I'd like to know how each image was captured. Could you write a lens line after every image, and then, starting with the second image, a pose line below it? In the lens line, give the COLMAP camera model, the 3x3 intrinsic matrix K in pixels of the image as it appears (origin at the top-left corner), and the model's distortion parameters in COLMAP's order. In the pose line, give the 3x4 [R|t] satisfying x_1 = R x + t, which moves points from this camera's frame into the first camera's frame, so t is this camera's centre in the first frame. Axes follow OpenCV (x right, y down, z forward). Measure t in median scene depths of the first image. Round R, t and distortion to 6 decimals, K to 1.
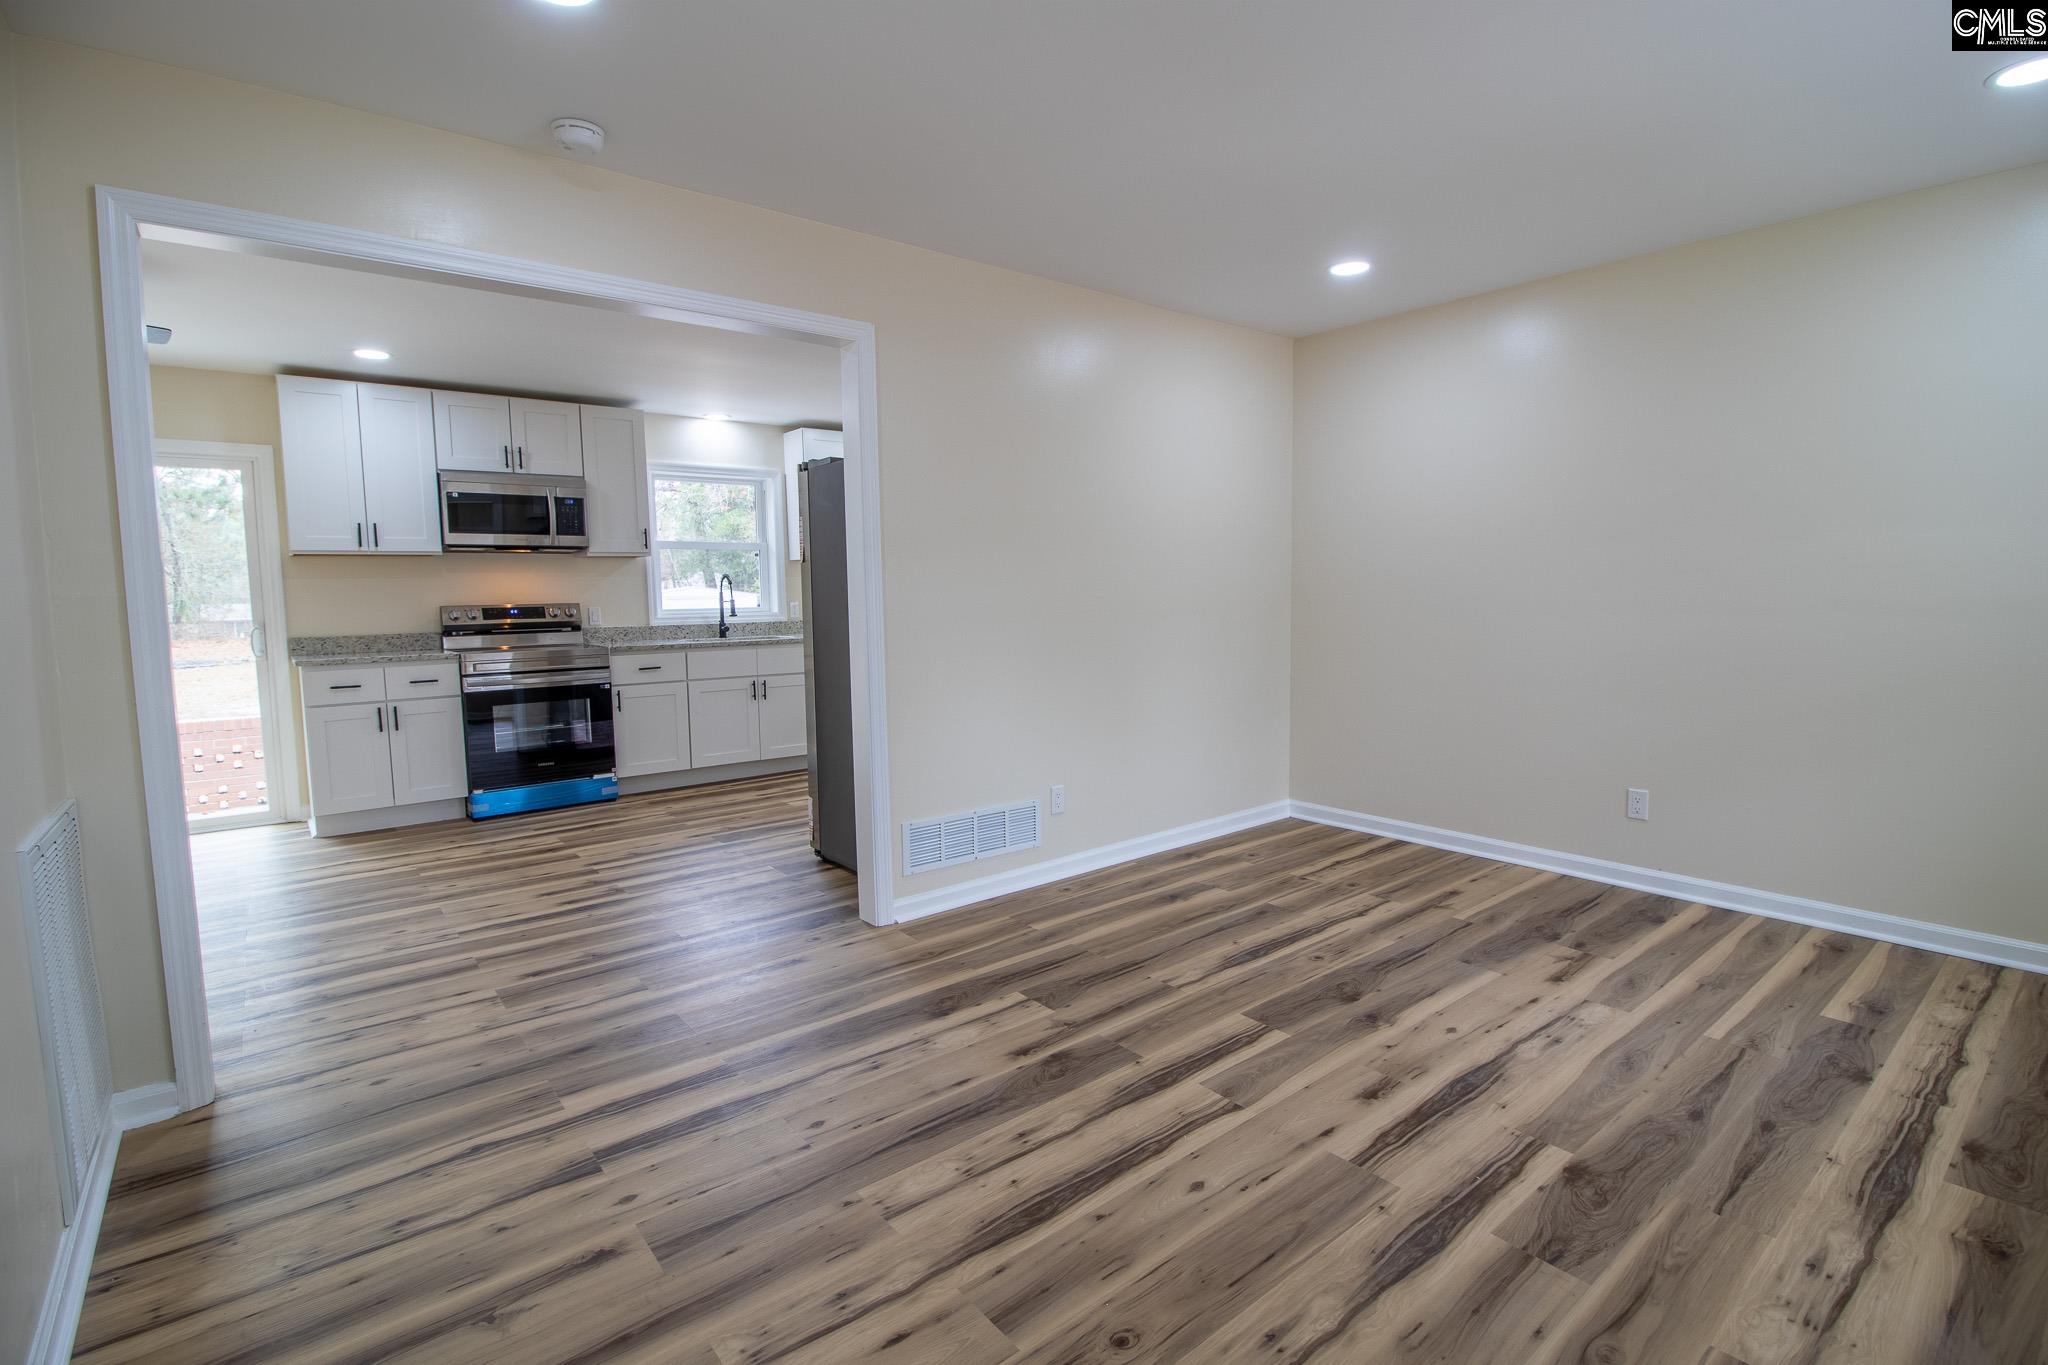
lens RADIAL K [[949.5, 0, 1037.3], [0, 949.5, 668.9], [0, 0, 1]] dist [-0.001521, -0.010967]
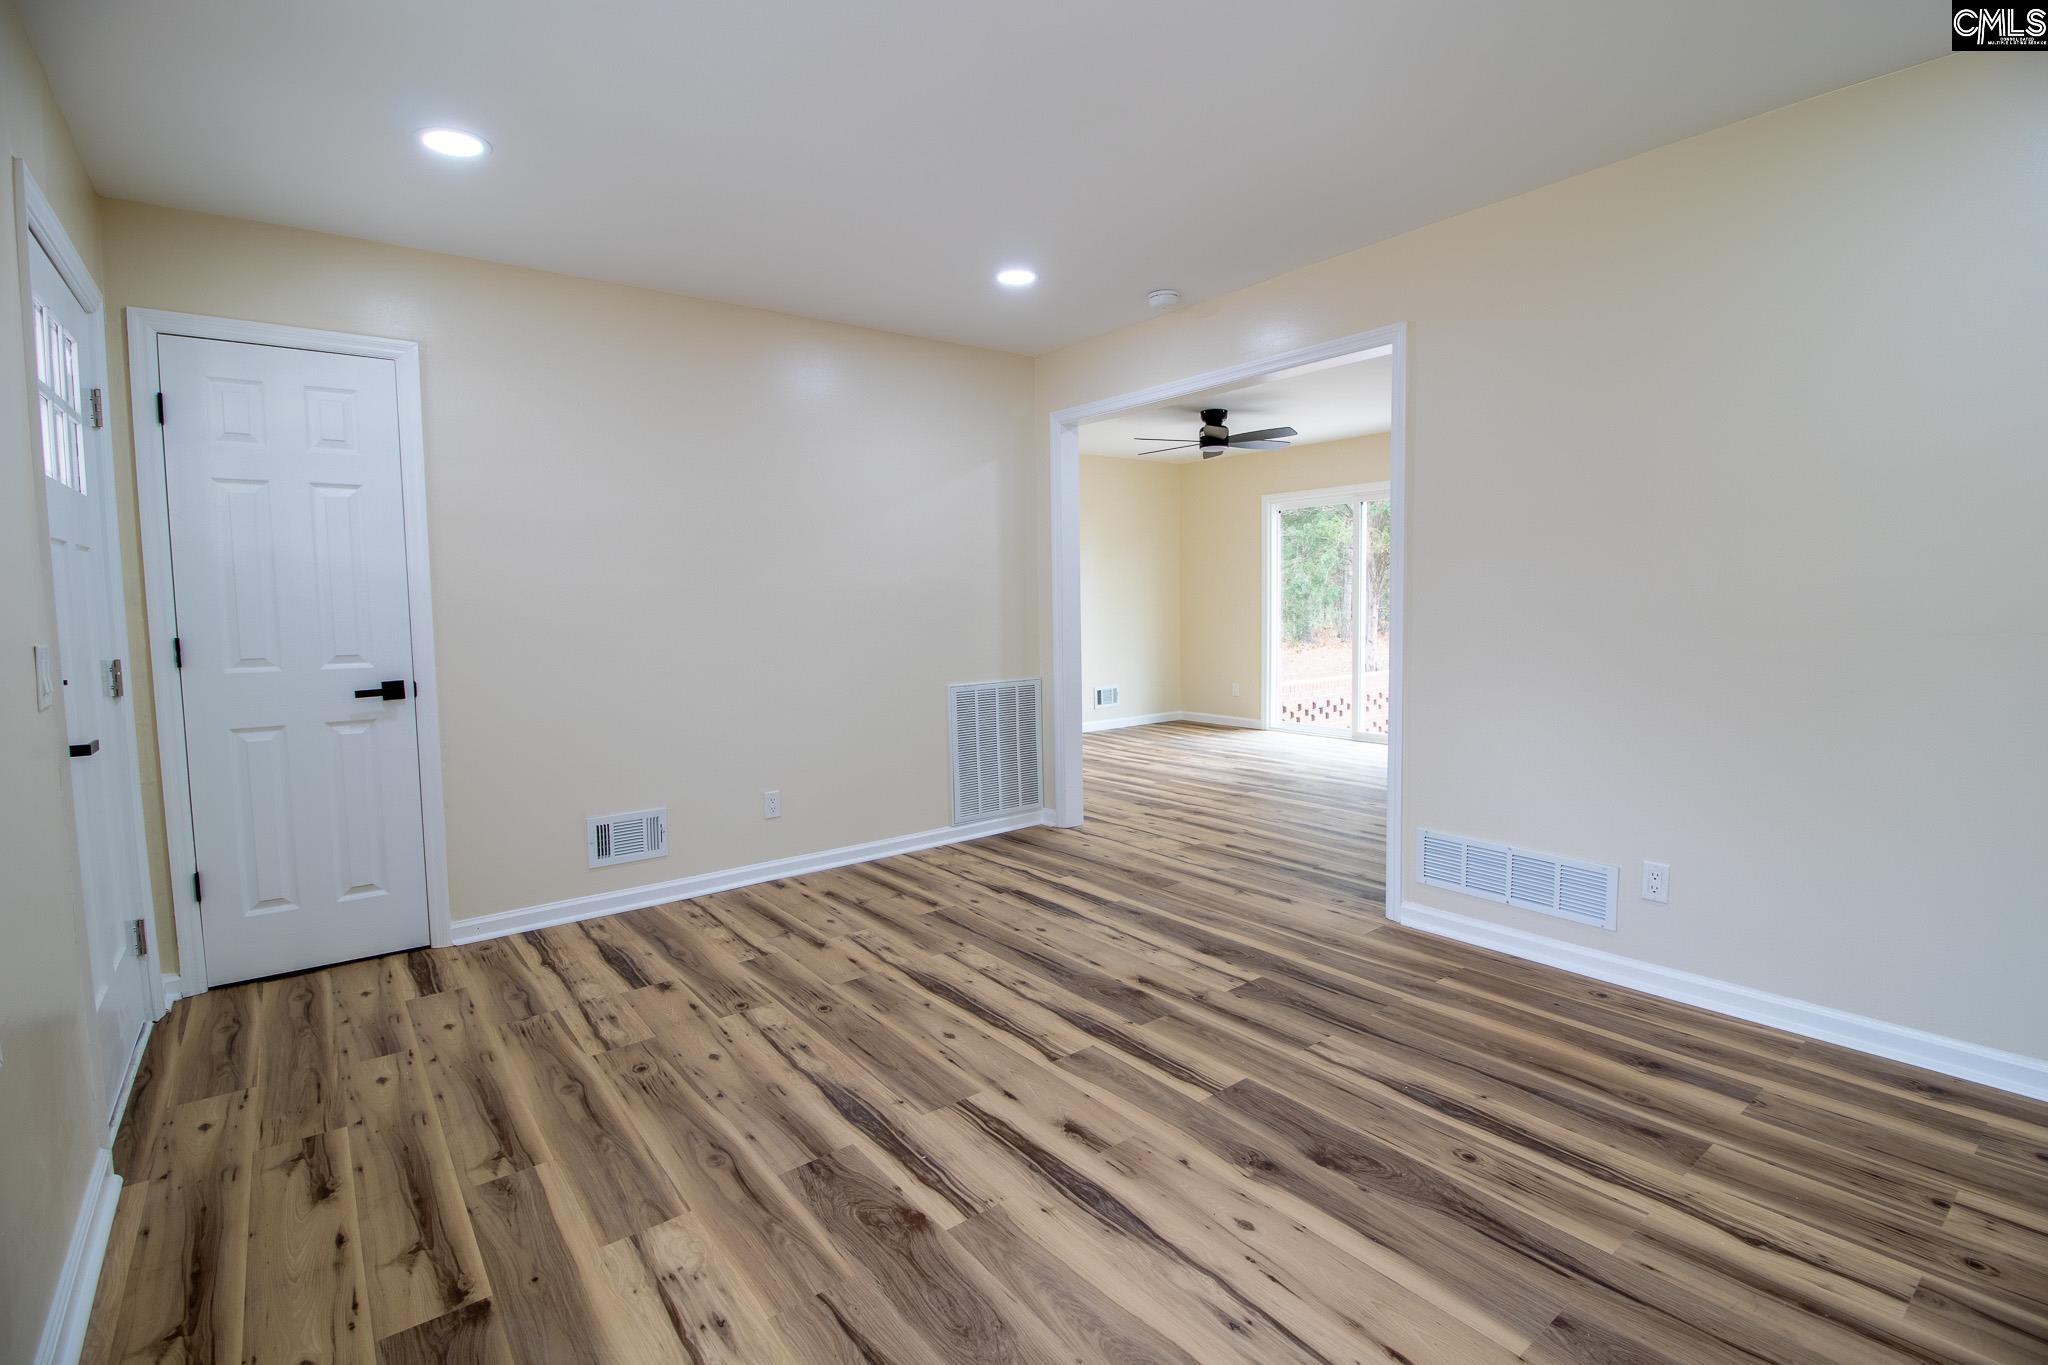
lens RADIAL K [[949.5, 0, 1037.7], [0, 949.5, 681.1], [0, 0, 1]] dist [-0.001521, -0.010967]
pose [[-0.020184, 0.102699, -0.994508, 0.869815], [-0.065148, 0.992461, 0.103809, -0.065310], [0.997671, 0.066886, -0.013341, 0.656699]]
